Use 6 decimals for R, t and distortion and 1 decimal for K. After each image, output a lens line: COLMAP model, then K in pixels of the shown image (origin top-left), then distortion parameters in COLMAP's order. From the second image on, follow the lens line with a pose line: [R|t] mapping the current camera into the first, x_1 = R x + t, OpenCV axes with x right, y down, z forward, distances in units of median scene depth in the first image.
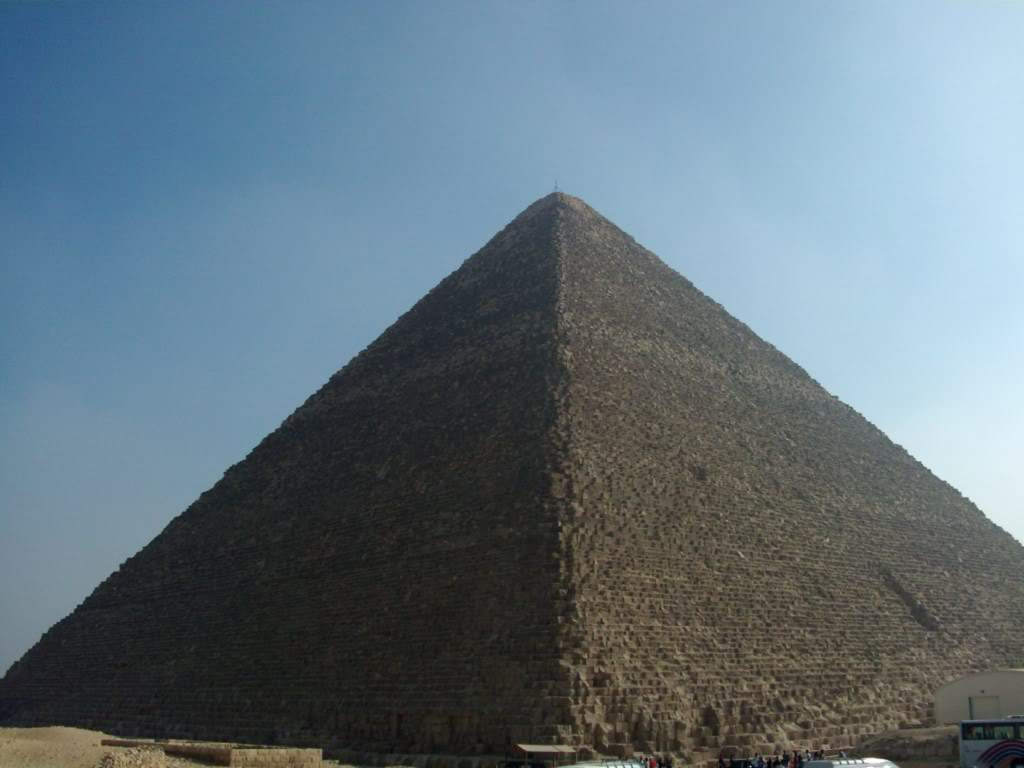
lens RADIAL K [[1174.6, 0, 513.0], [0, 1174.6, 386.0], [0, 0, 1]] dist [-0.129063, 0.000000]
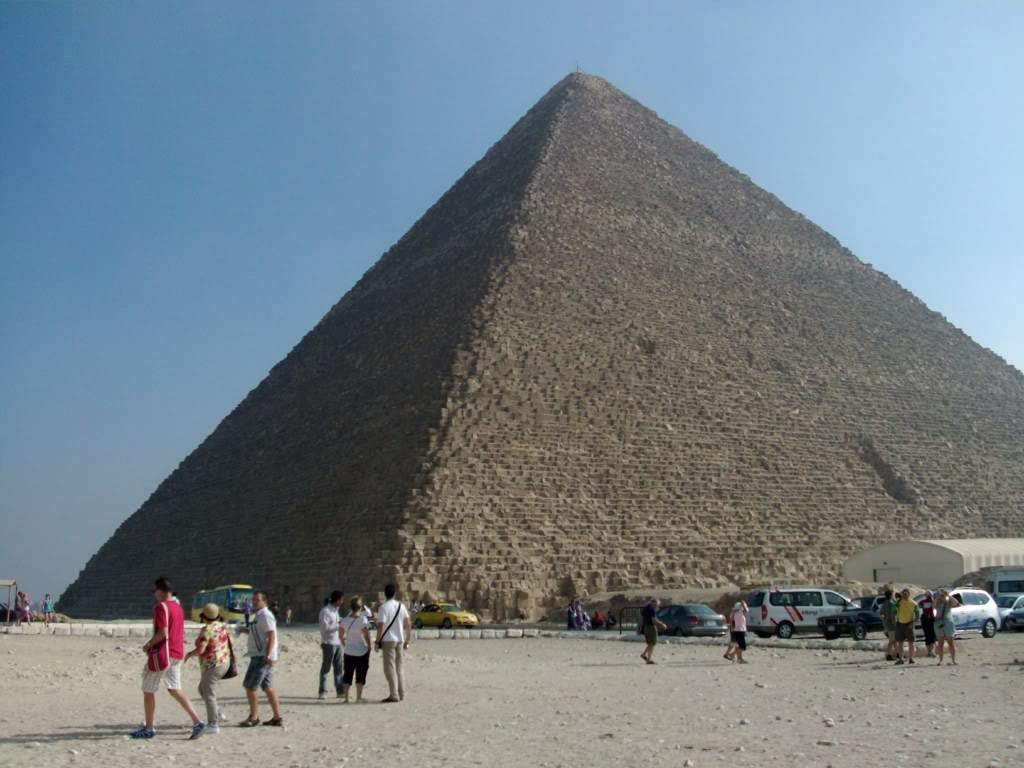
lens RADIAL K [[1174.6, 0, 513.0], [0, 1174.6, 379.8], [0, 0, 1]] dist [-0.129063, 0.000000]
pose [[0.982084, -0.041372, -0.183845, 0.230609], [0.056033, 0.995587, 0.075278, 0.022115], [0.179919, -0.084231, 0.980068, 0.016092]]
